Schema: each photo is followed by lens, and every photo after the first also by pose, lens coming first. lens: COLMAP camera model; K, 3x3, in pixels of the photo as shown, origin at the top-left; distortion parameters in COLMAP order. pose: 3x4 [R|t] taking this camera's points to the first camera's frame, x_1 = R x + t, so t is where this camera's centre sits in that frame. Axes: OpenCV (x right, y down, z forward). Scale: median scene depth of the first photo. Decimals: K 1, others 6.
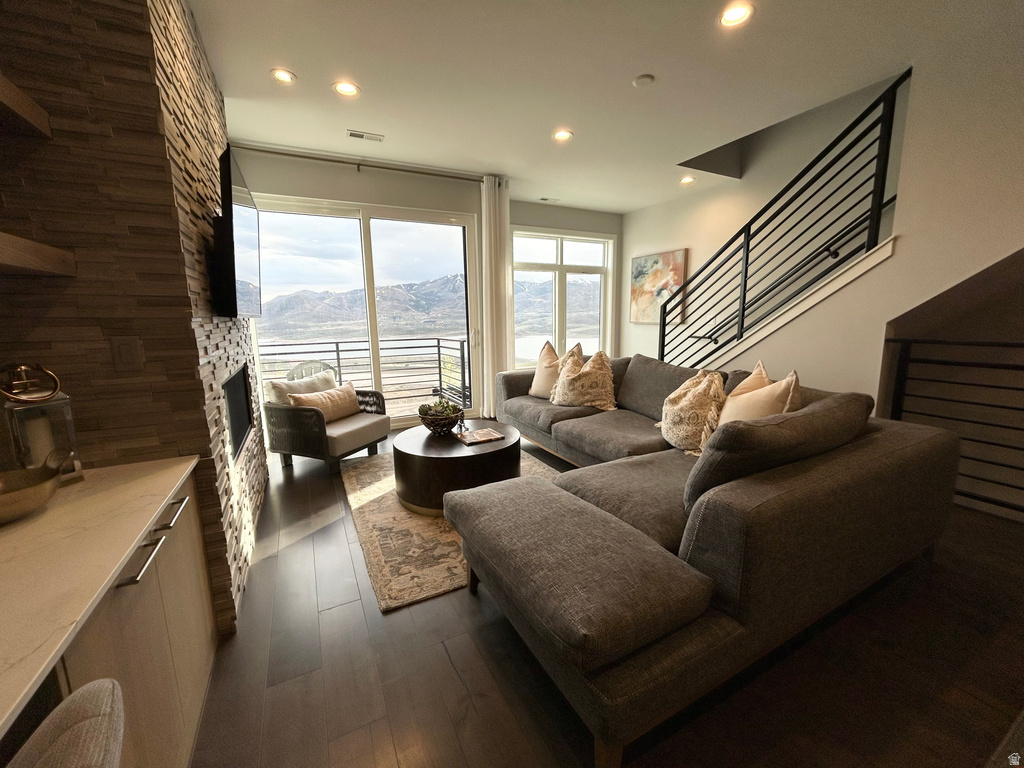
lens RADIAL K [[412.8, 0, 516.5], [0, 412.8, 385.9], [0, 0, 1]] dist [-0.000636, -0.000153]
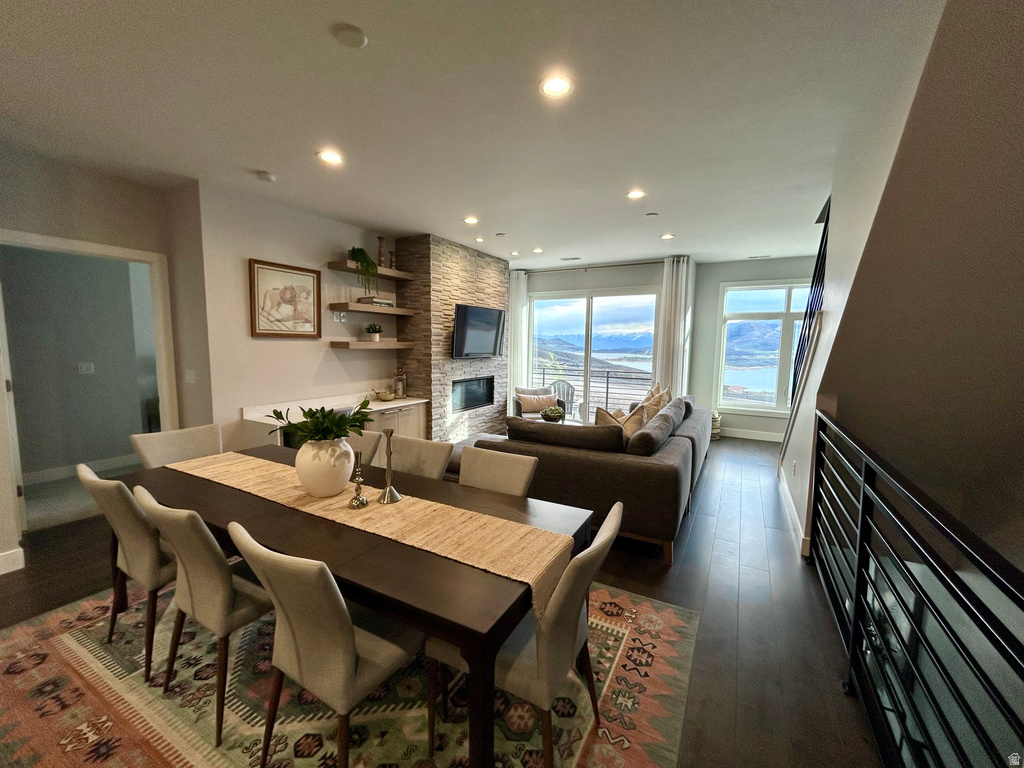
lens RADIAL K [[412.8, 0, 516.7], [0, 412.8, 387.3], [0, 0, 1]] dist [-0.000636, -0.000153]
pose [[0.552091, 0.112676, -0.826135, 1.063322], [-0.162896, 0.986309, 0.025662, -0.059782], [0.817716, 0.120407, 0.562888, -0.144128]]
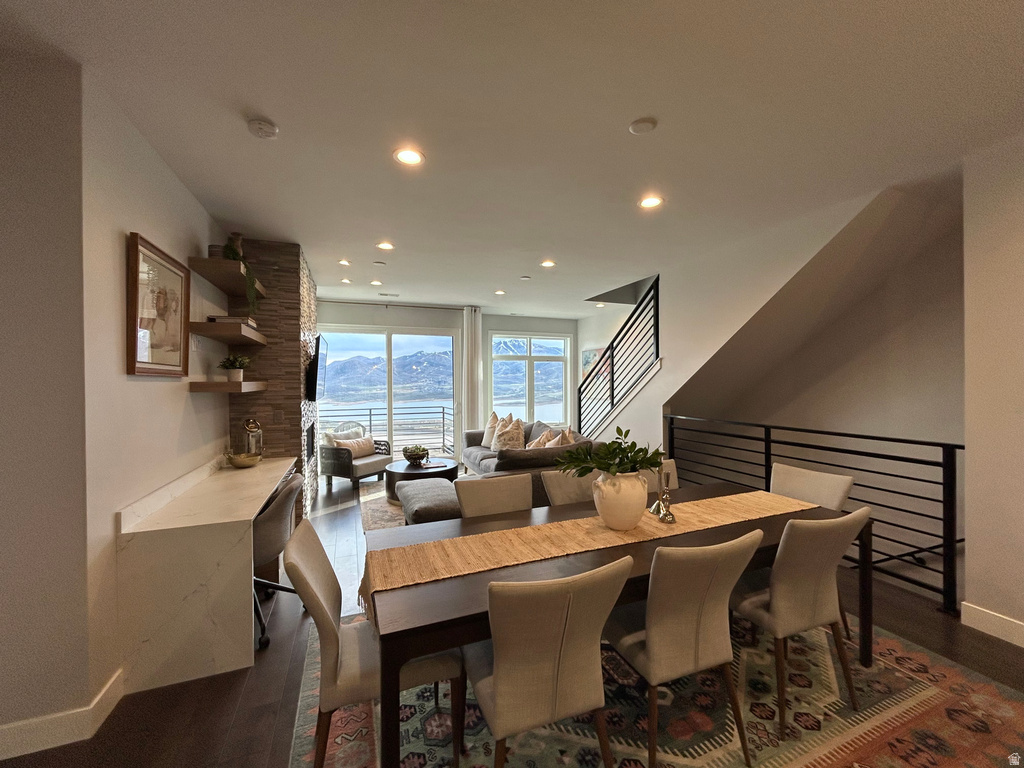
lens RADIAL K [[412.8, 0, 518.0], [0, 412.8, 386.3], [0, 0, 1]] dist [-0.000636, -0.000153]
pose [[0.995317, 0.010858, -0.096055, 0.363517], [-0.025675, 0.987674, -0.154405, 0.043027], [0.093194, 0.156148, 0.983327, -0.638207]]
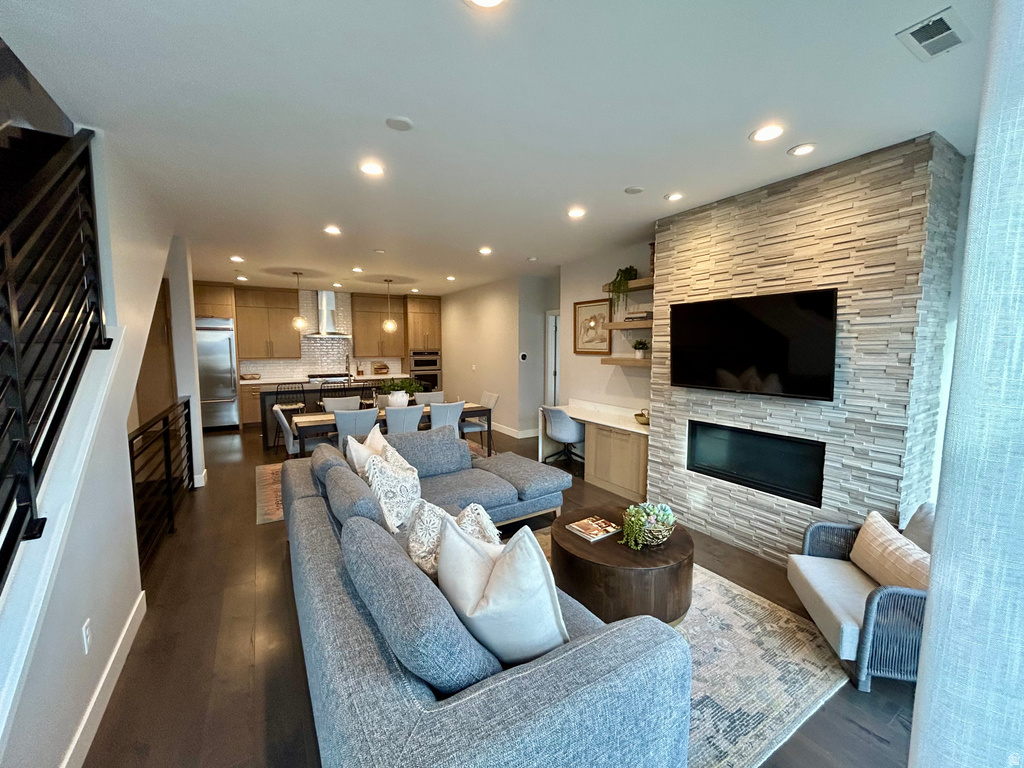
lens RADIAL K [[412.8, 0, 515.9], [0, 412.8, 383.8], [0, 0, 1]] dist [-0.000636, -0.000153]
pose [[-0.997046, 0.020919, -0.073906, 0.122163], [0.000928, 0.965410, 0.260733, -0.364748], [0.076804, 0.259894, -0.962578, 1.495854]]
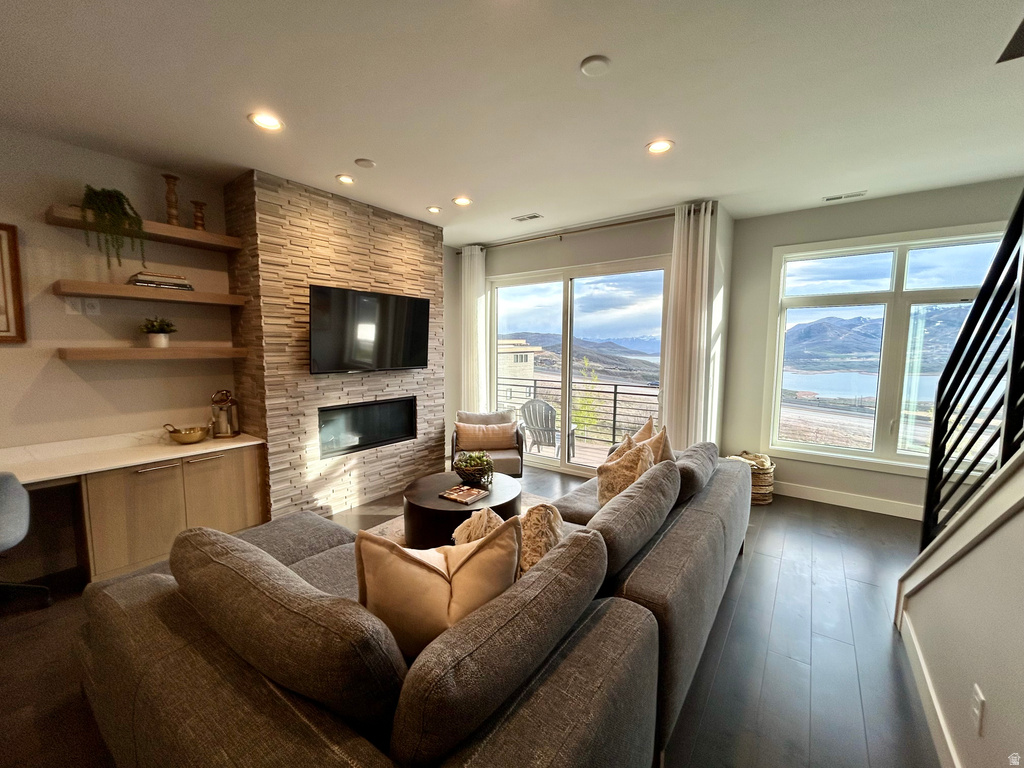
lens RADIAL K [[412.8, 0, 517.0], [0, 412.8, 386.1], [0, 0, 1]] dist [-0.000636, -0.000153]
pose [[0.446651, 0.104044, -0.888638, 0.718101], [-0.163887, 0.985925, 0.033061, -0.168443], [0.879570, 0.130870, 0.457416, 0.500790]]
